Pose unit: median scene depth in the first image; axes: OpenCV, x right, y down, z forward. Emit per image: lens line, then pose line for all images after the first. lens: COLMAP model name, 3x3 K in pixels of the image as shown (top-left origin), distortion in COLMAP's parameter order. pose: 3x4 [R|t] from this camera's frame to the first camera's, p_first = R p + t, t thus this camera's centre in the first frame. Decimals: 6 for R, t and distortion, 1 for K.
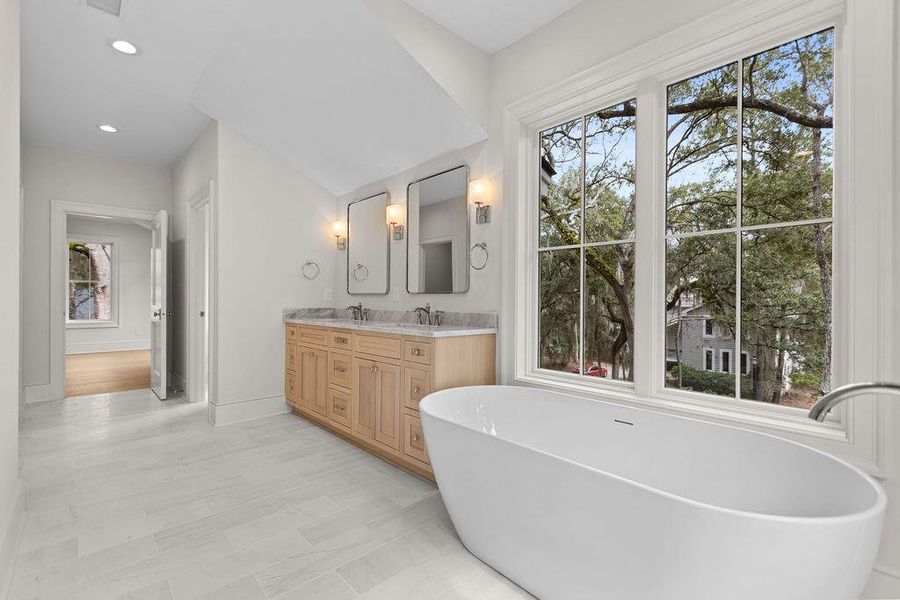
lens RADIAL K [[401.3, 0, 448.3], [0, 401.3, 297.9], [0, 0, 1]] dist [0.000529, -0.000081]
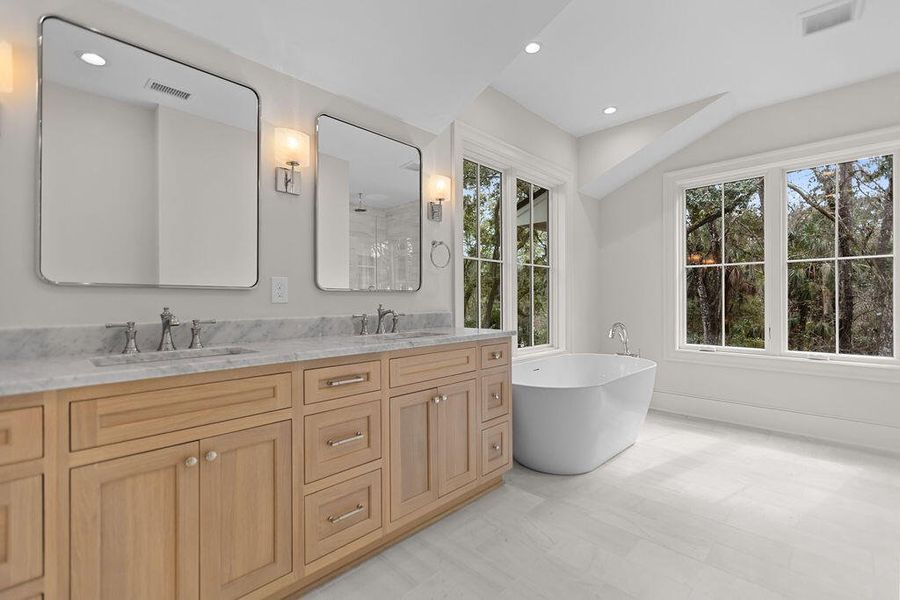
lens RADIAL K [[401.3, 0, 447.9], [0, 401.3, 301.2], [0, 0, 1]] dist [0.000529, -0.000081]
pose [[-0.046350, -0.006696, 0.998903, -0.839637], [-0.000585, 0.999978, 0.006676, 0.002223], [-0.998925, -0.000275, -0.046353, 0.965126]]
